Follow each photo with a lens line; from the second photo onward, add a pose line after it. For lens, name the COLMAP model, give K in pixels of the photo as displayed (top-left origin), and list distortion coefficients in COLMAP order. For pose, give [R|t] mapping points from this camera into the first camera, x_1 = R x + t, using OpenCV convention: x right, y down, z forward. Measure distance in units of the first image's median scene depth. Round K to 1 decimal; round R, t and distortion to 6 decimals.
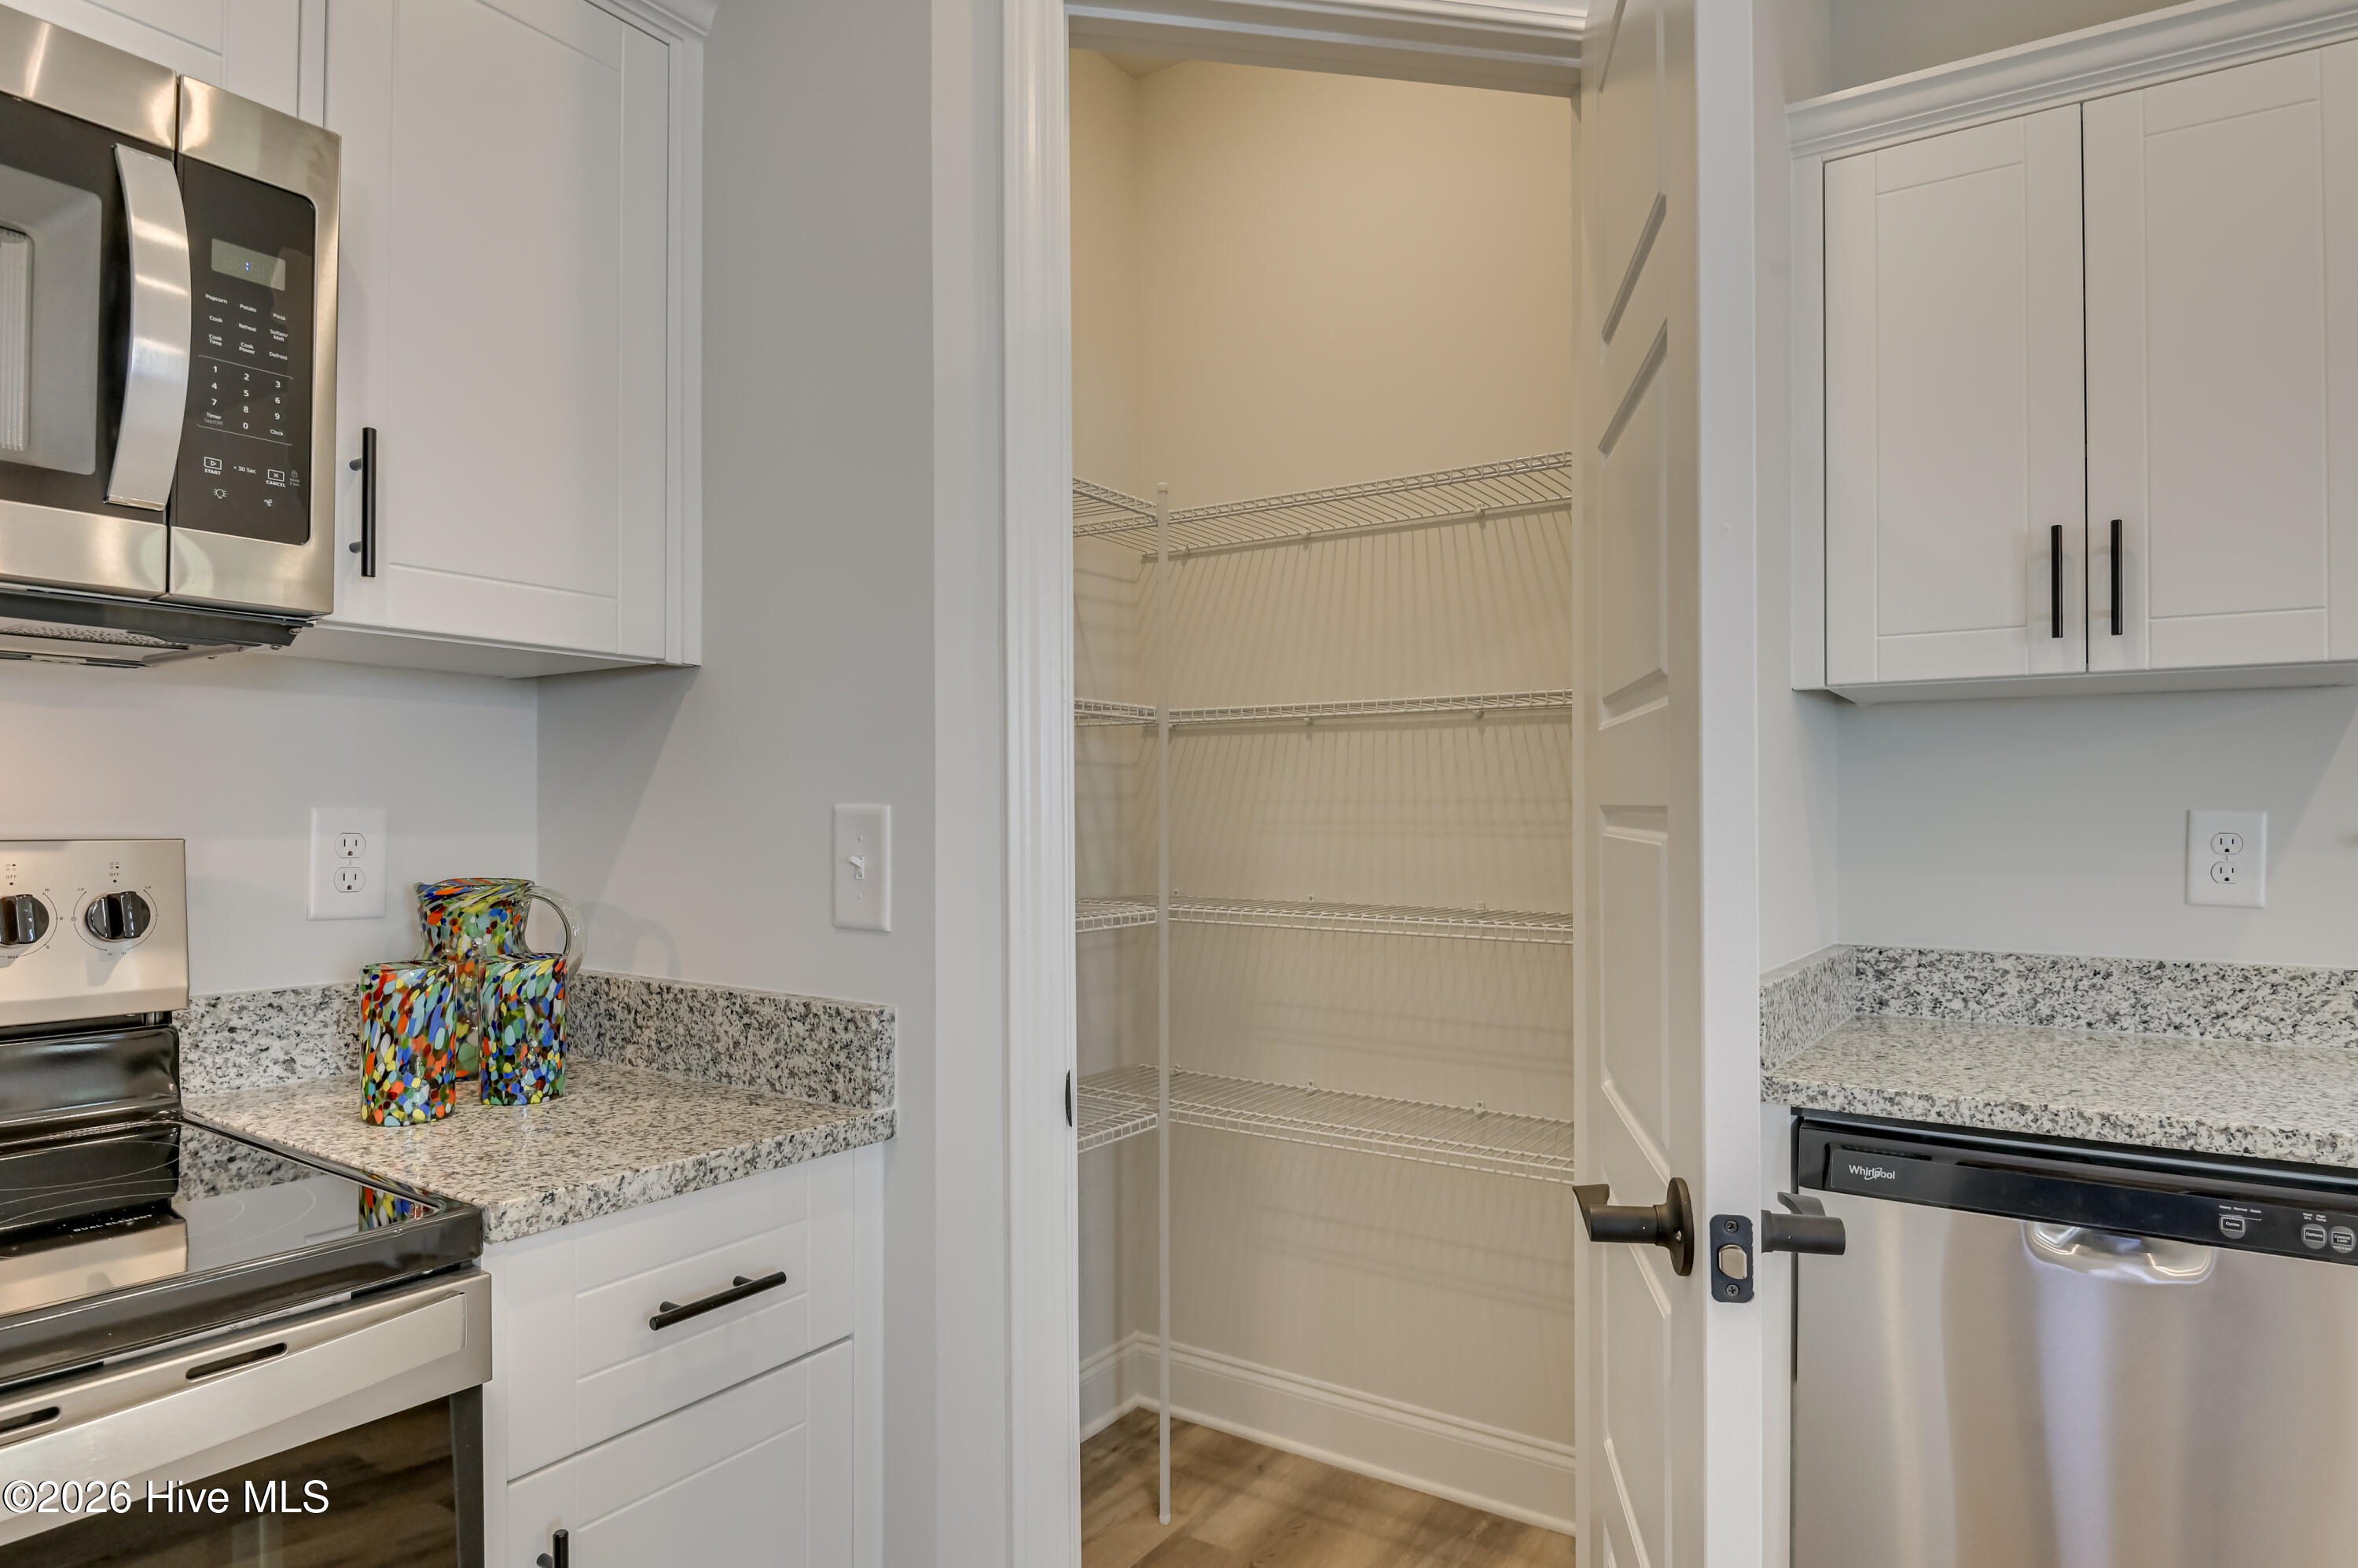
lens RADIAL K [[1372.2, 0, 1179.9], [0, 1372.2, 797.5], [0, 0, 1]] dist [0.000645, -0.000356]
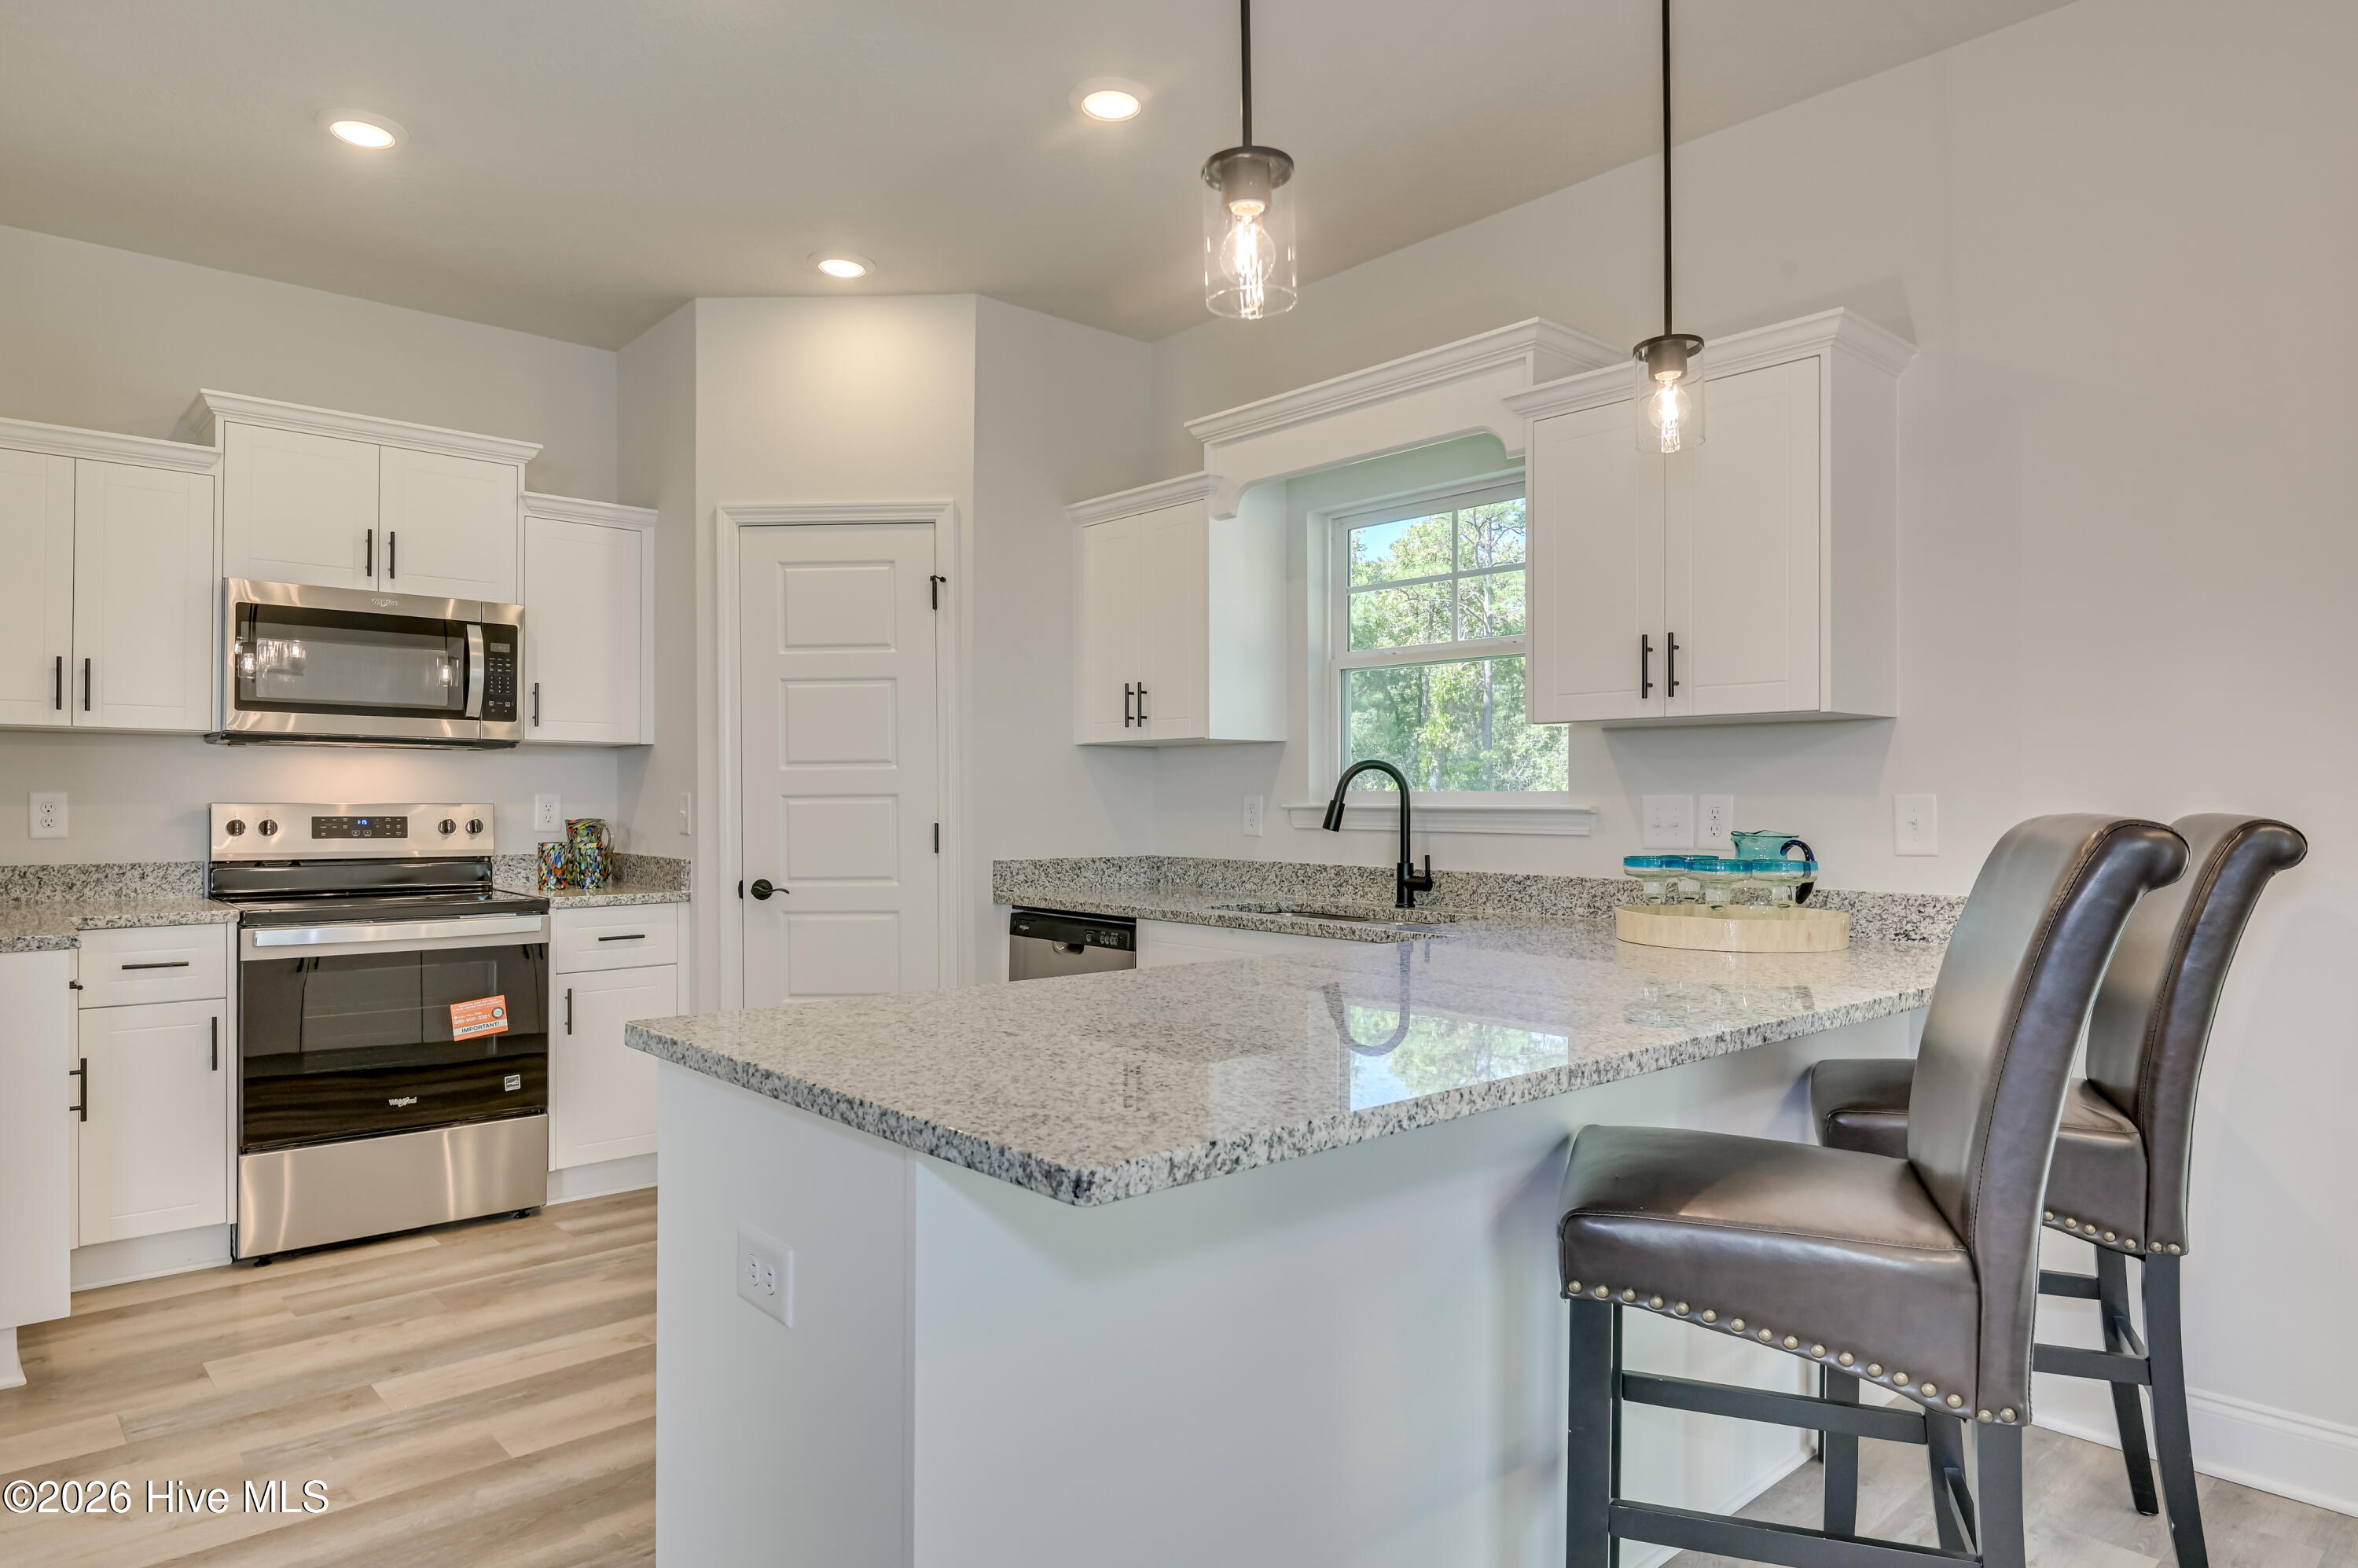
lens RADIAL K [[1372.2, 0, 1176.4], [0, 1372.2, 783.3], [0, 0, 1]] dist [0.000645, -0.000356]
pose [[0.970466, -0.001765, -0.241231, 1.685975], [0.002600, 0.999992, 0.003142, -0.026348], [0.241224, -0.003676, 0.970463, -1.827514]]
